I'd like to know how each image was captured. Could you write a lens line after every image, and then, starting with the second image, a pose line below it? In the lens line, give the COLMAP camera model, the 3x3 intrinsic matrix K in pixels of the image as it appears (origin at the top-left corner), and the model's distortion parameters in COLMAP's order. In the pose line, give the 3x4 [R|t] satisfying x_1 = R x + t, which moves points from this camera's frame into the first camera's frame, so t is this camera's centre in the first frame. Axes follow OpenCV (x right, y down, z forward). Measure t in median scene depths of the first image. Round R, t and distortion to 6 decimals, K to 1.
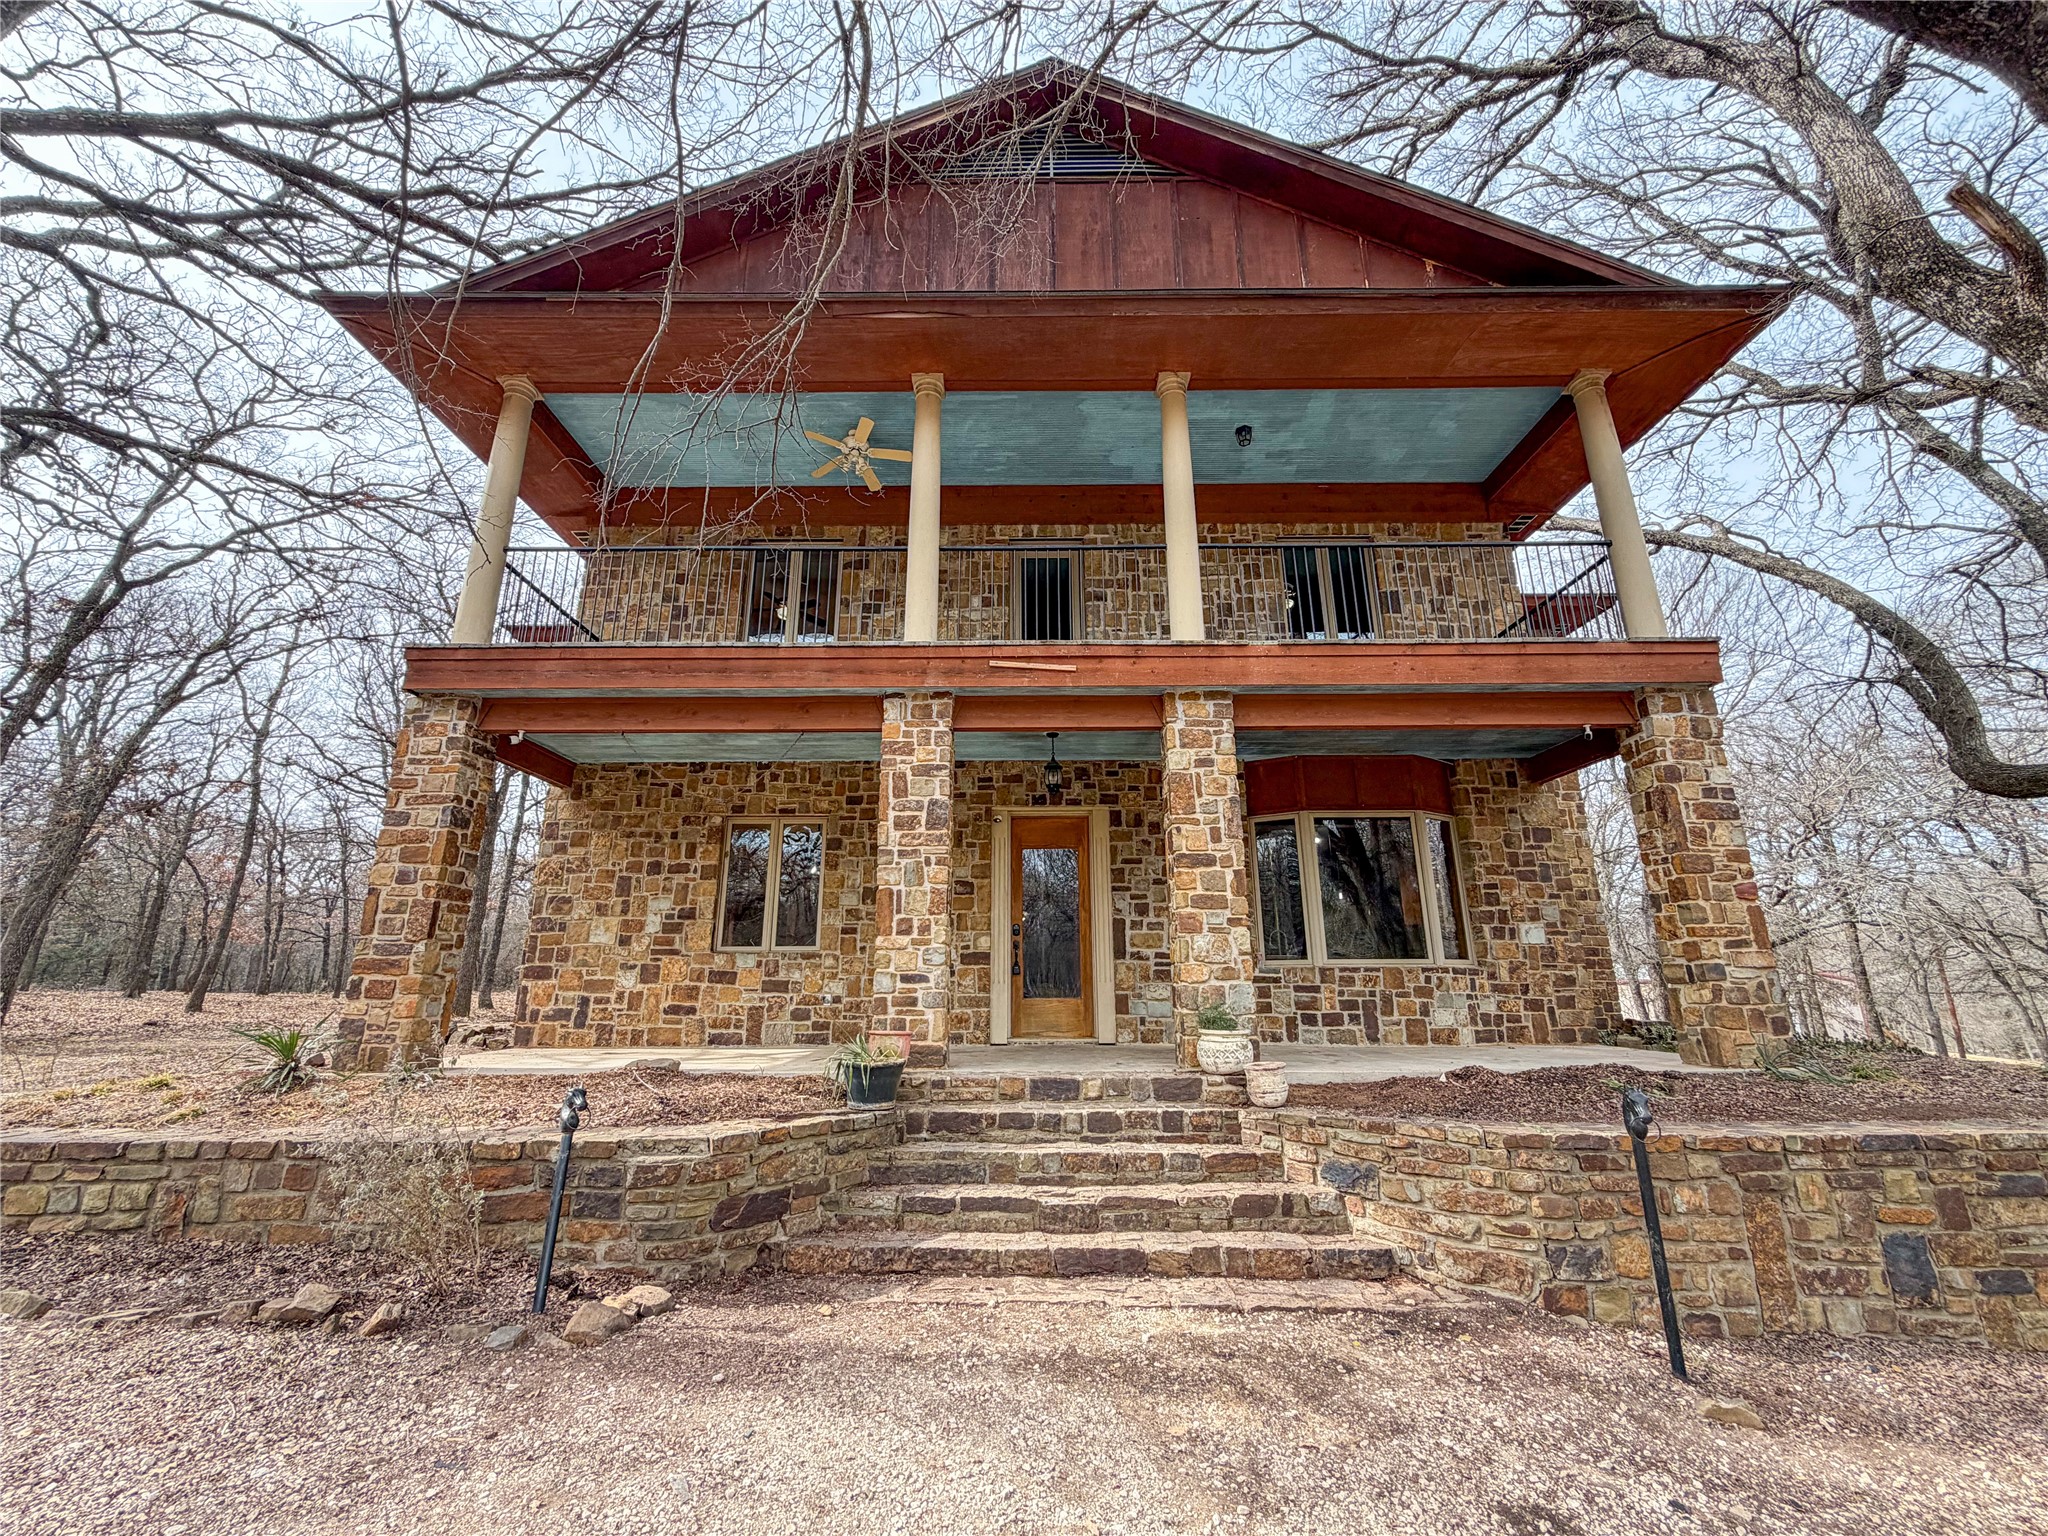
lens RADIAL K [[808.7, 0, 1019.5], [0, 808.7, 767.3], [0, 0, 1]] dist [-0.000279, -0.000350]
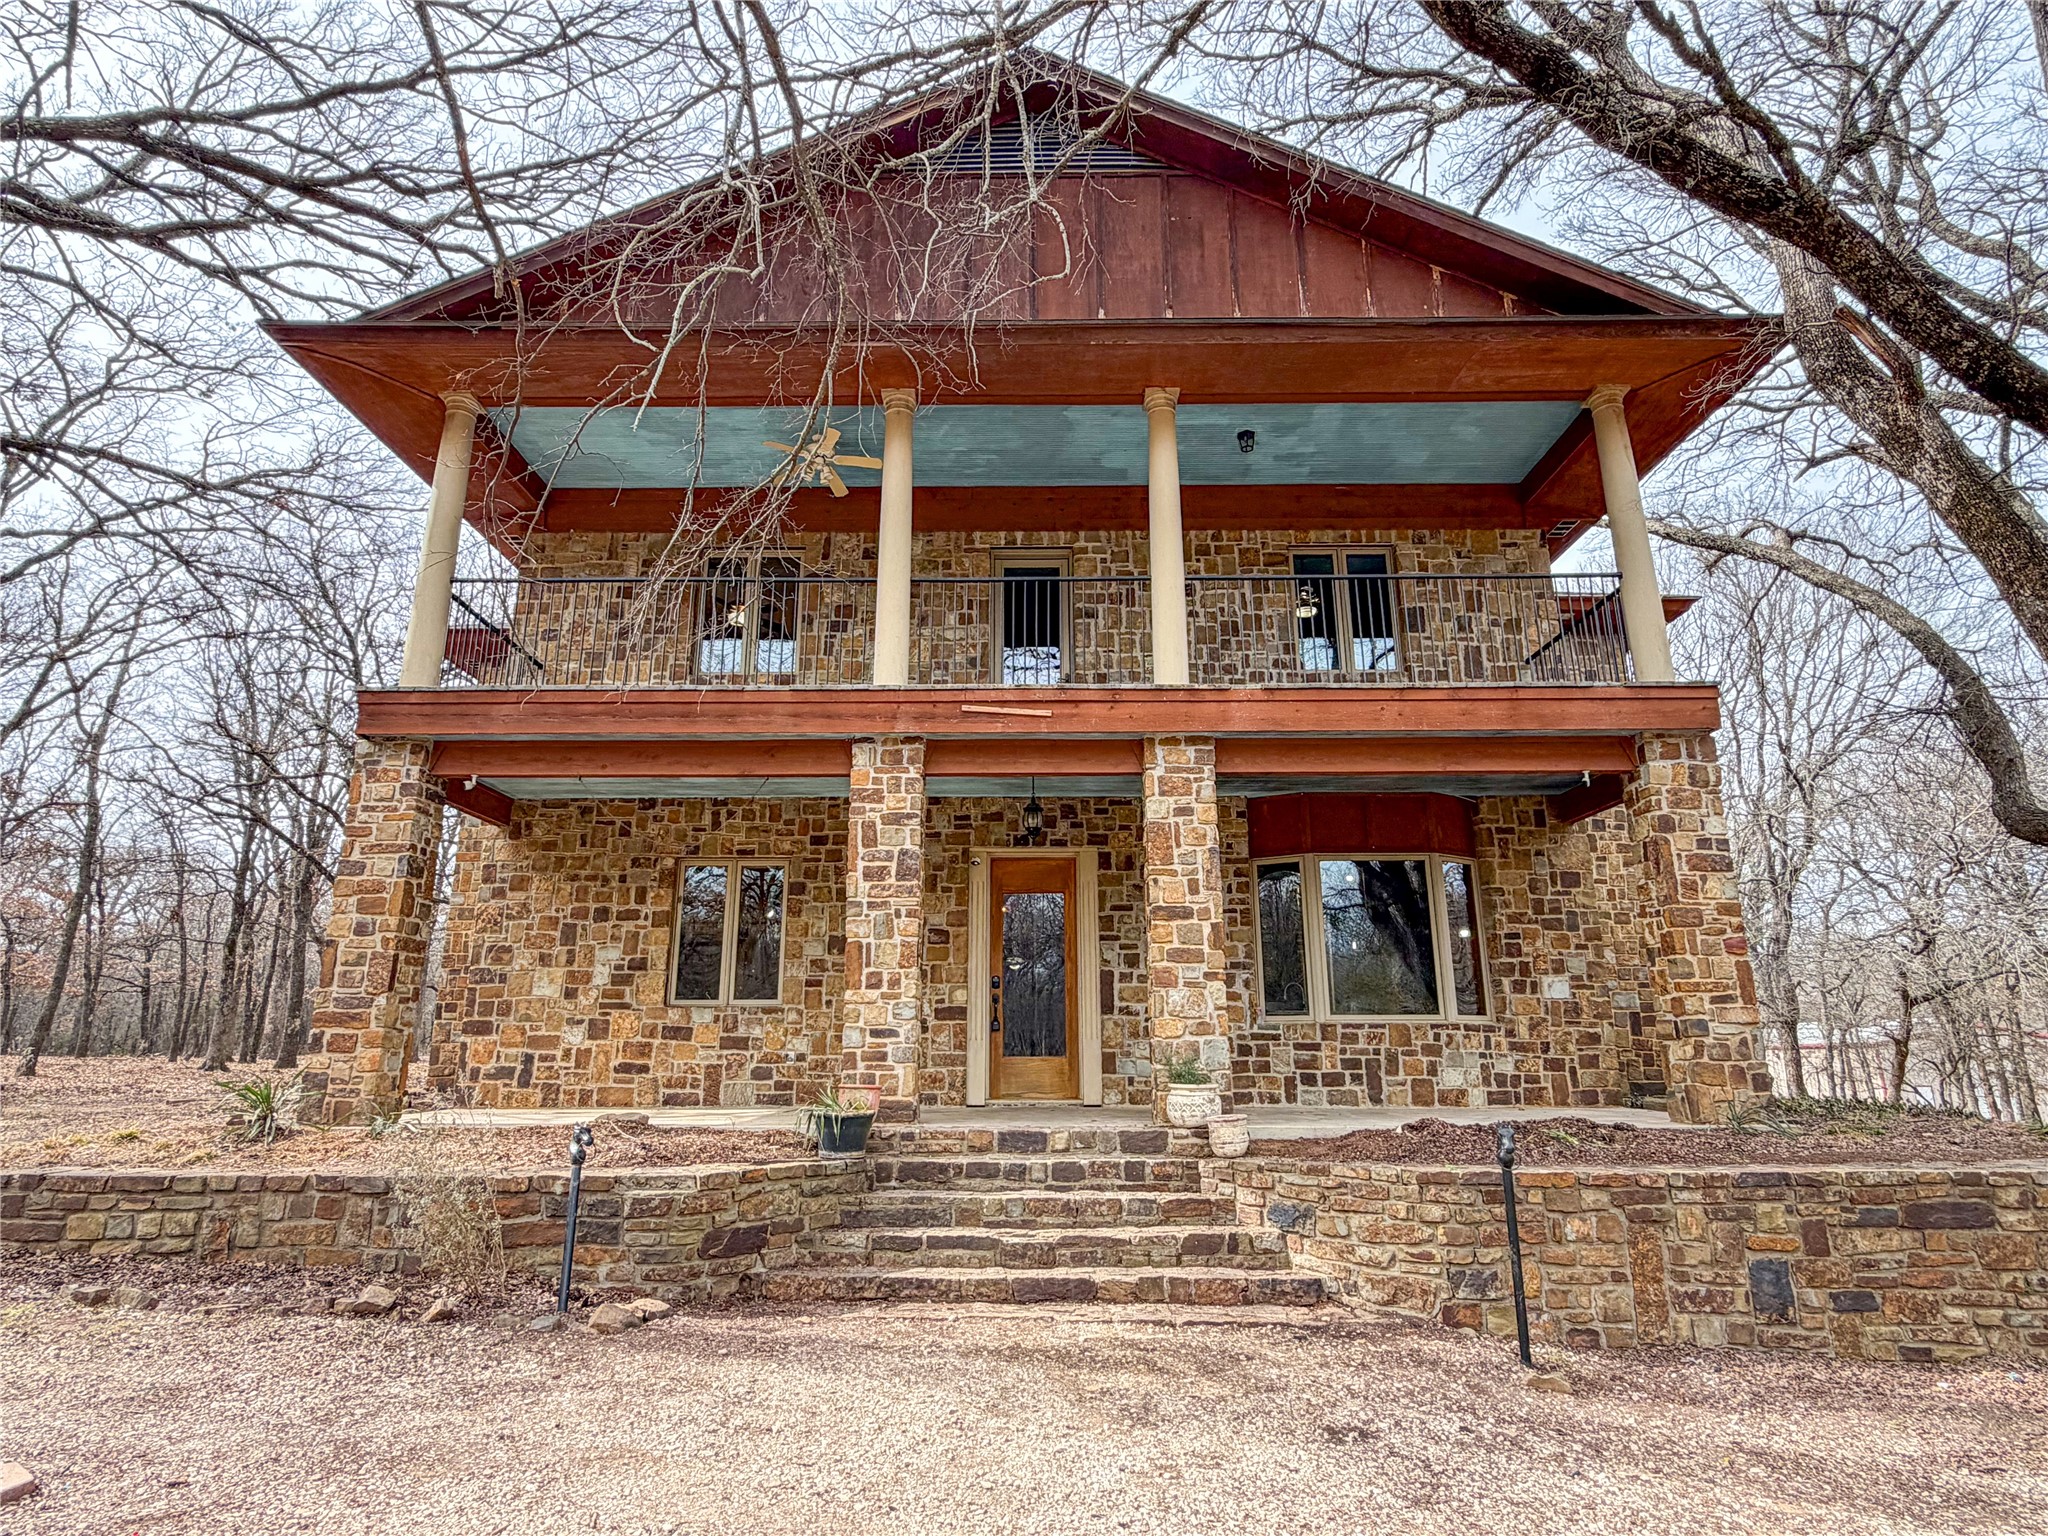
lens RADIAL K [[1088.0, 0, 1024.0], [0, 1088.0, 768.0], [0, 0, 1]] dist [-0.001776, -0.000270]
pose [[0.999993, 0.000925, -0.003680, 0.041616], [-0.000894, 0.999965, 0.008345, -0.067374], [0.003688, -0.008342, 0.999958, -0.297160]]
